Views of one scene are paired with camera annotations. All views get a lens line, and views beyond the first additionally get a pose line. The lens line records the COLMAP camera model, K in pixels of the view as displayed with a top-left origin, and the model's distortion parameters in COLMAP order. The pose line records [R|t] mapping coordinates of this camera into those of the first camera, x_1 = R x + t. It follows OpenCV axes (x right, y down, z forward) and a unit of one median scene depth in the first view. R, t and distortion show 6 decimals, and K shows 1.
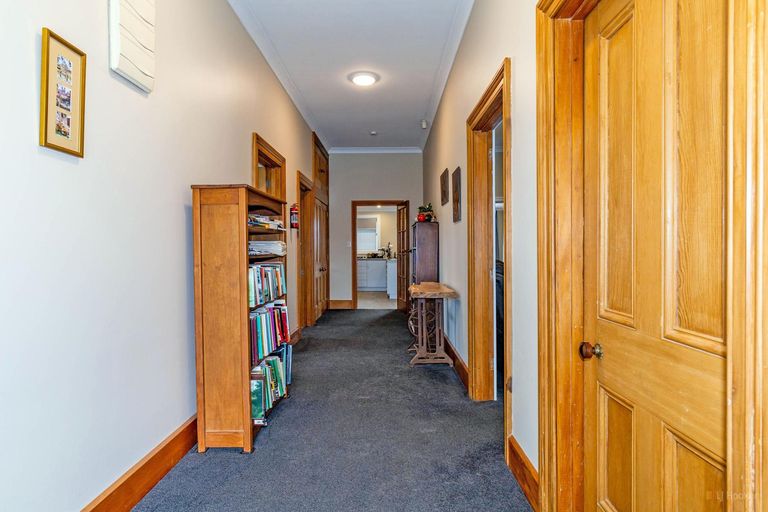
lens RADIAL K [[420.2, 0, 384.1], [0, 420.2, 254.9], [0, 0, 1]] dist [0.000008, 0.000000]
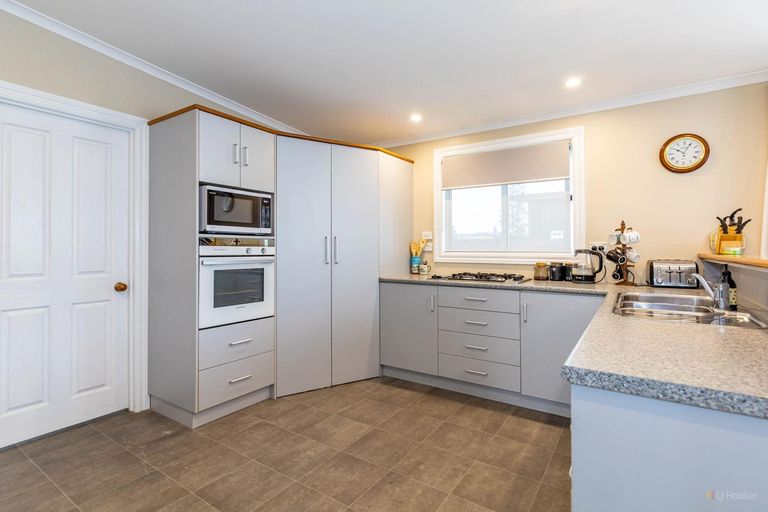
lens RADIAL K [[377.4, 0, 383.3], [0, 377.4, 254.3], [0, 0, 1]] dist [0.002340, -0.000016]
pose [[0.839527, 0.007464, -0.543266, 0.014667], [-0.008890, 0.999960, 0.000001, -0.009071], [0.543245, 0.004829, 0.839561, 0.721110]]
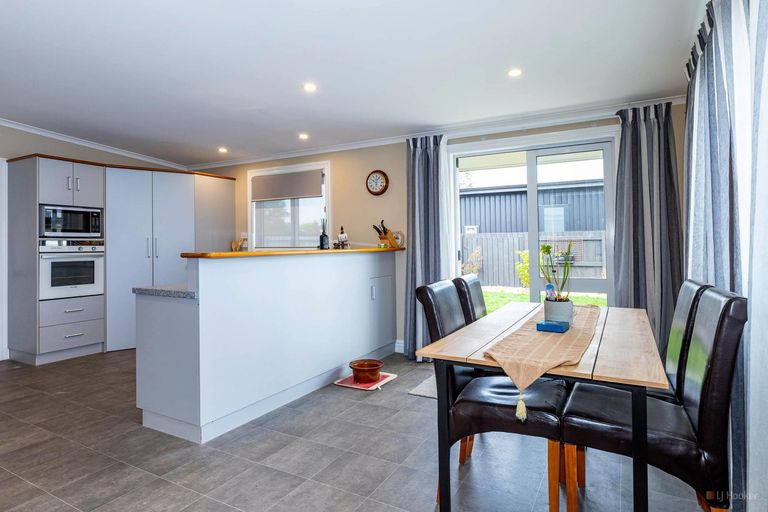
lens RADIAL K [[430.5, 0, 383.9], [0, 430.5, 248.3], [0, 0, 1]] dist [-0.002109, -0.000754]
pose [[0.880419, -0.003873, -0.474180, 0.234160], [0.001276, 0.999982, -0.005798, -0.008291], [0.474194, 0.004499, 0.880409, 0.662205]]
